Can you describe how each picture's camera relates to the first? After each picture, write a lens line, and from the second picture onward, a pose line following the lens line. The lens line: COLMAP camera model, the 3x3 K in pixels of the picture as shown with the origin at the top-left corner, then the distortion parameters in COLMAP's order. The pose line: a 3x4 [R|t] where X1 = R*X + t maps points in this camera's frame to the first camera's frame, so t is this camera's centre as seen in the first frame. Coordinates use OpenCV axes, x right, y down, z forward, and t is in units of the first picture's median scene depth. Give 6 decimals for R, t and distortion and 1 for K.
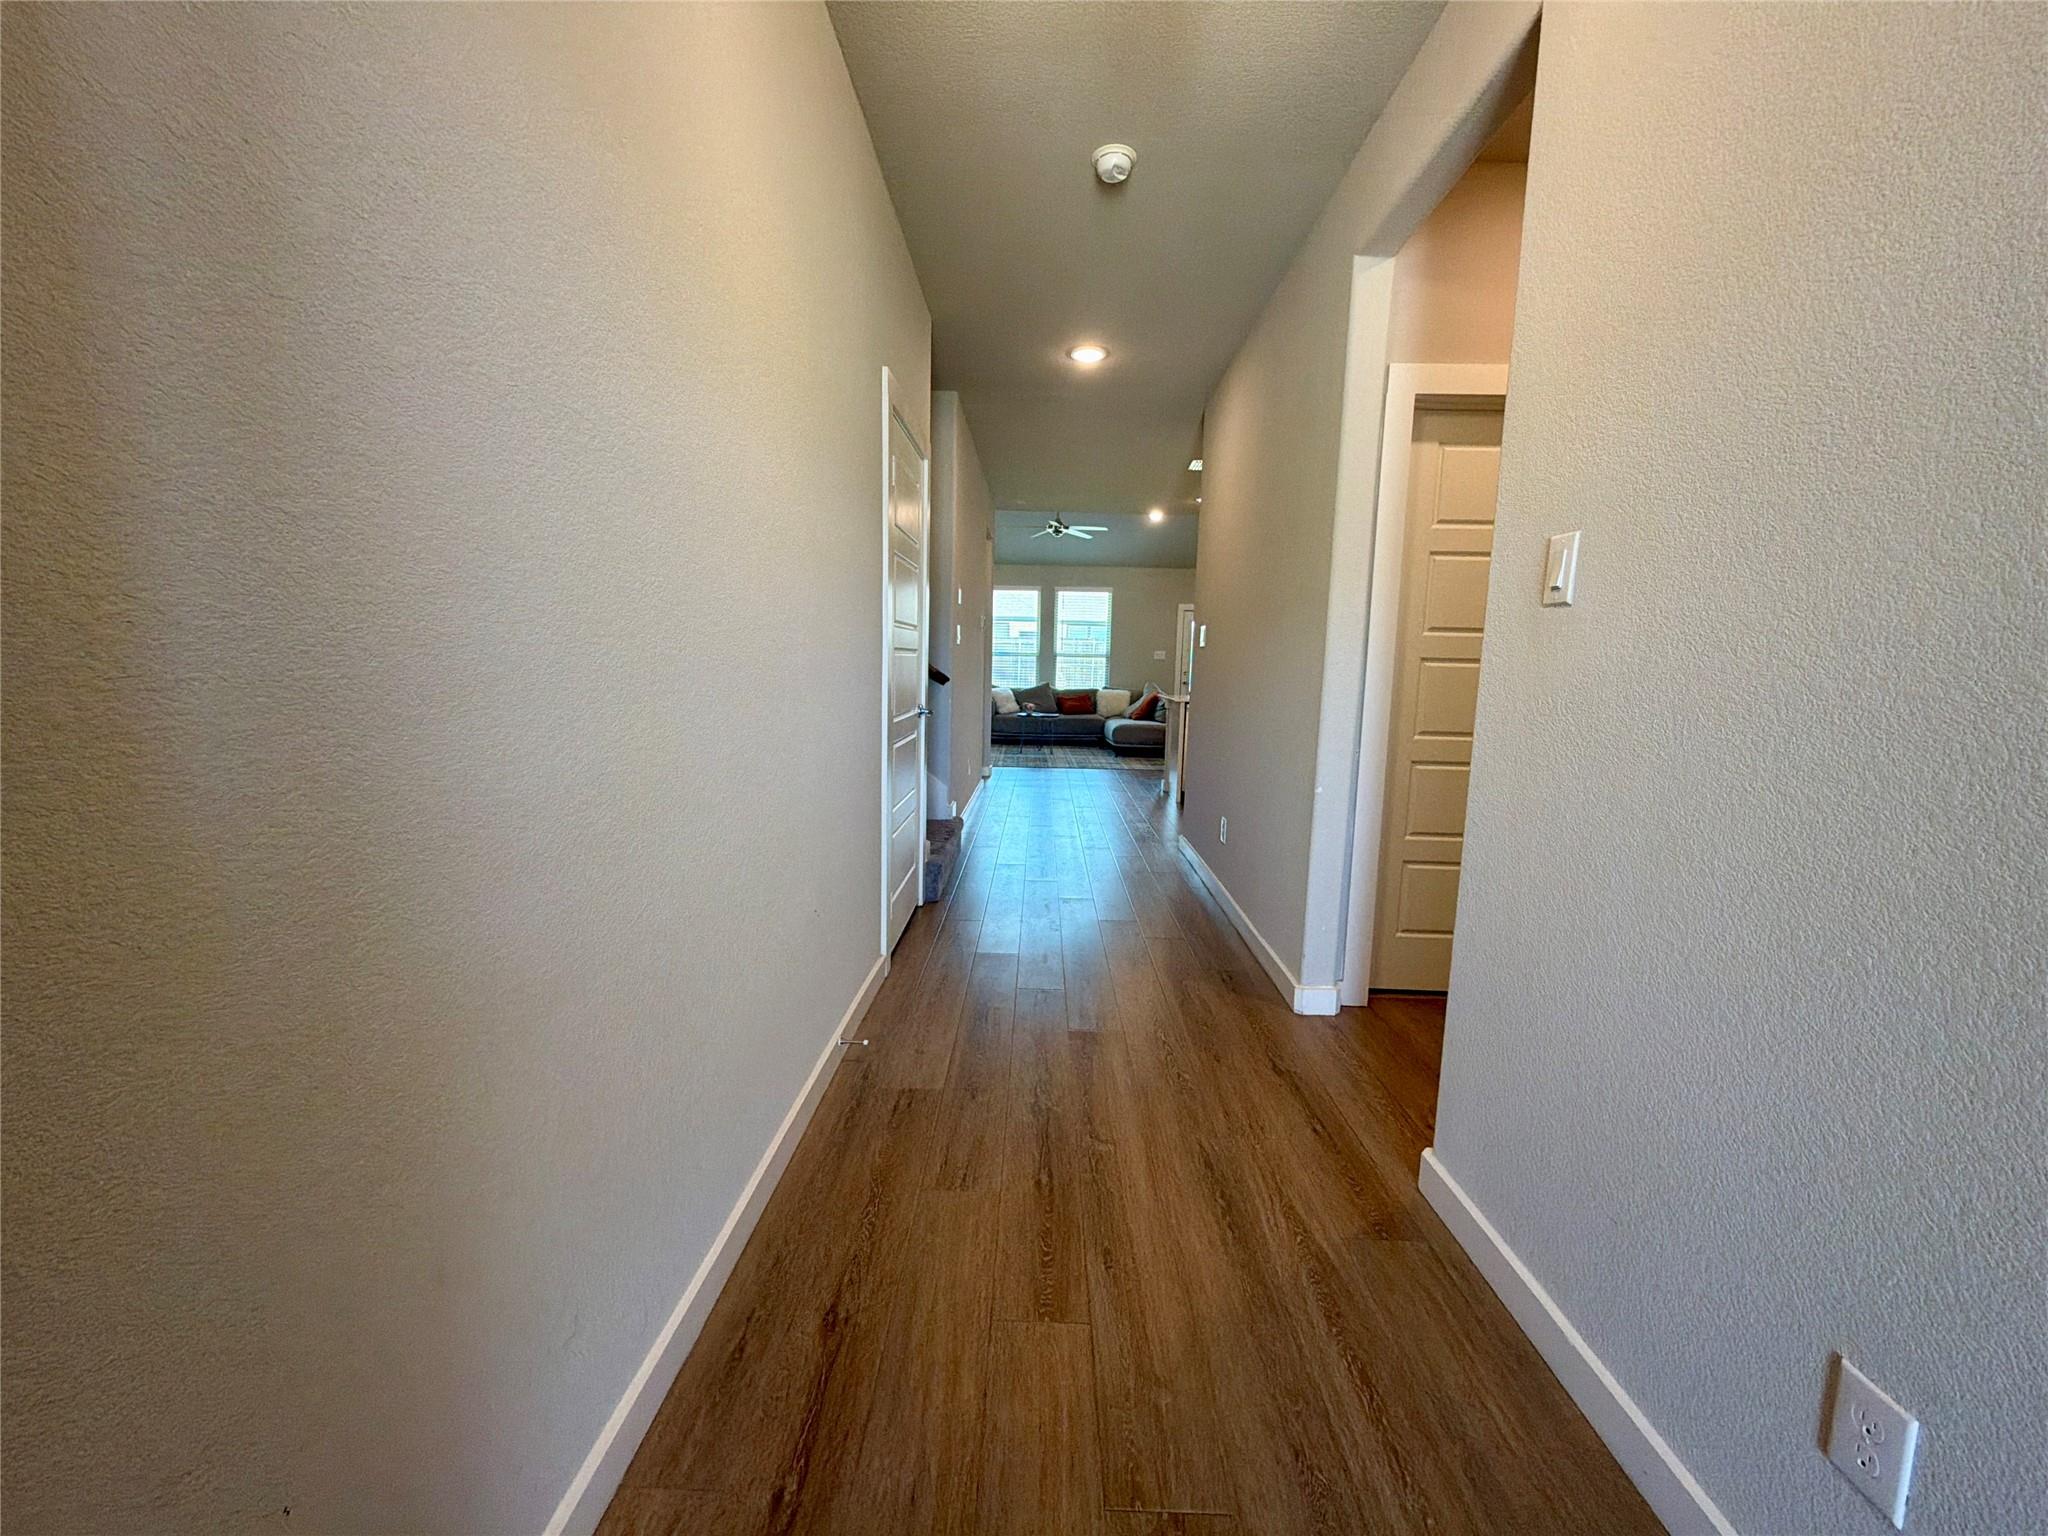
lens RADIAL K [[821.1, 0, 1024.0], [0, 821.1, 768.0], [0, 0, 1]] dist [-0.000219, -0.000011]
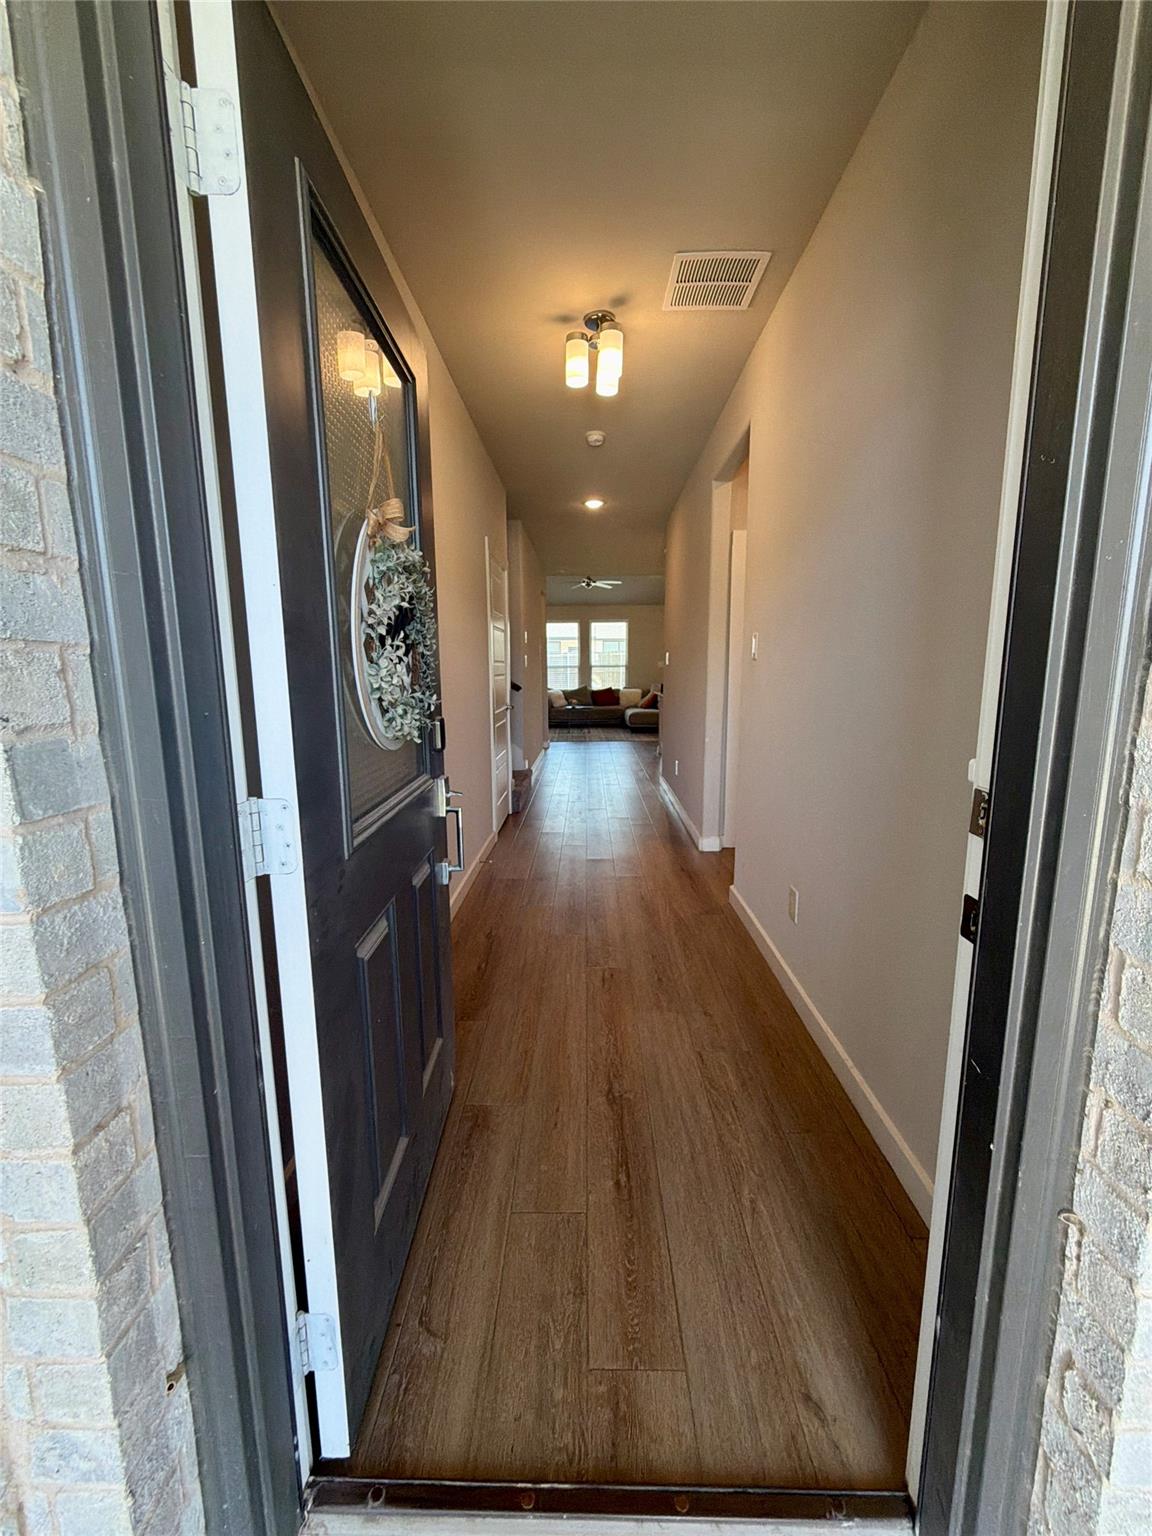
lens RADIAL K [[615.8, 0, 576.0], [0, 615.8, 768.0], [0, 0, 1]] dist [-0.000219, -0.000011]
pose [[0.999519, -0.030955, -0.001724, 0.011434], [0.030995, 0.998985, 0.032698, 0.011778], [0.000710, -0.032736, 0.999464, -0.168584]]
